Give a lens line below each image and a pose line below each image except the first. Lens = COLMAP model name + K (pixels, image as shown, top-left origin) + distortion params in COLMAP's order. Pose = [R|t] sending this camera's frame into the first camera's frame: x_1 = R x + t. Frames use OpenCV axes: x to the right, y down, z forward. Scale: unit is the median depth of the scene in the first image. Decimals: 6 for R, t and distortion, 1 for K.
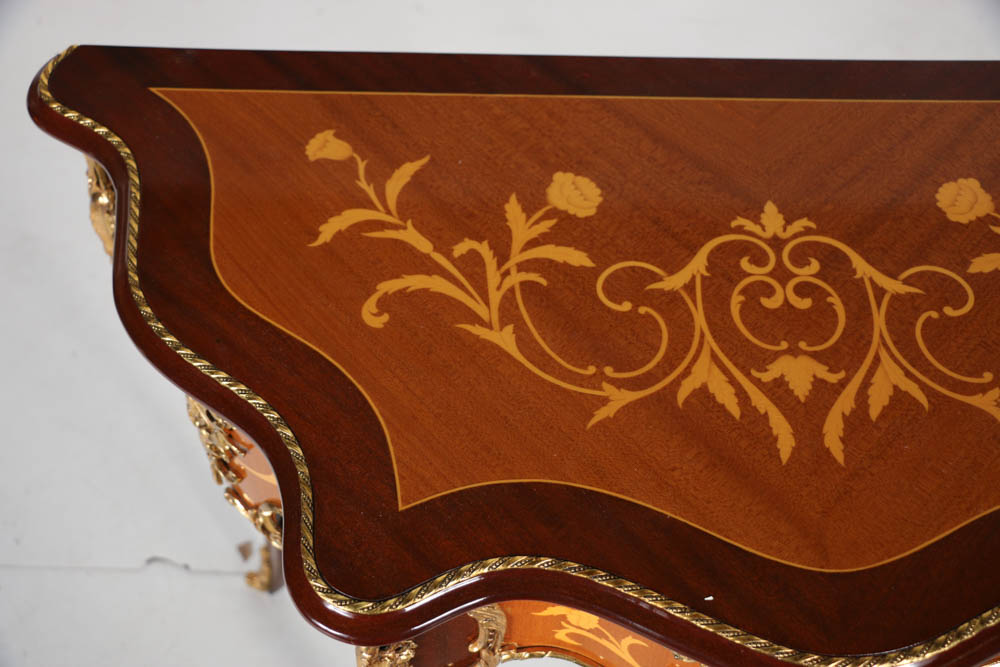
lens RADIAL K [[1299.1, 0, 497.2], [0, 1299.1, 336.6], [0, 0, 1]] dist [0.003787, 0.000000]
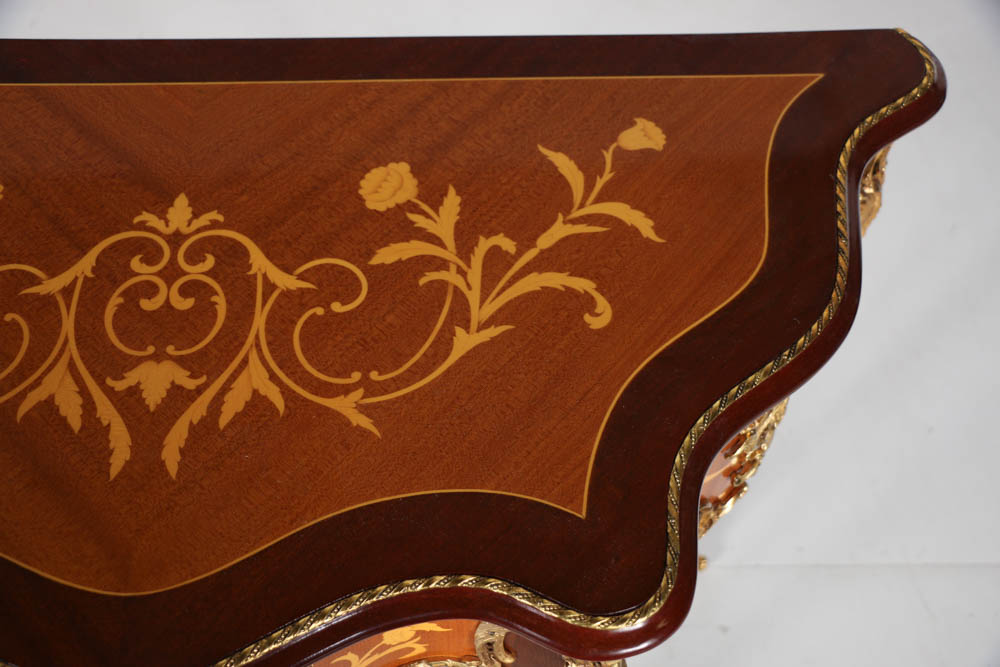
lens RADIAL K [[1299.1, 0, 501.9], [0, 1299.1, 332.2], [0, 0, 1]] dist [0.003787, 0.000000]
pose [[0.998607, -0.034281, 0.040111, 0.427453], [0.032797, 0.998774, 0.037082, -0.032349], [-0.041333, -0.035715, 0.998507, 0.038405]]
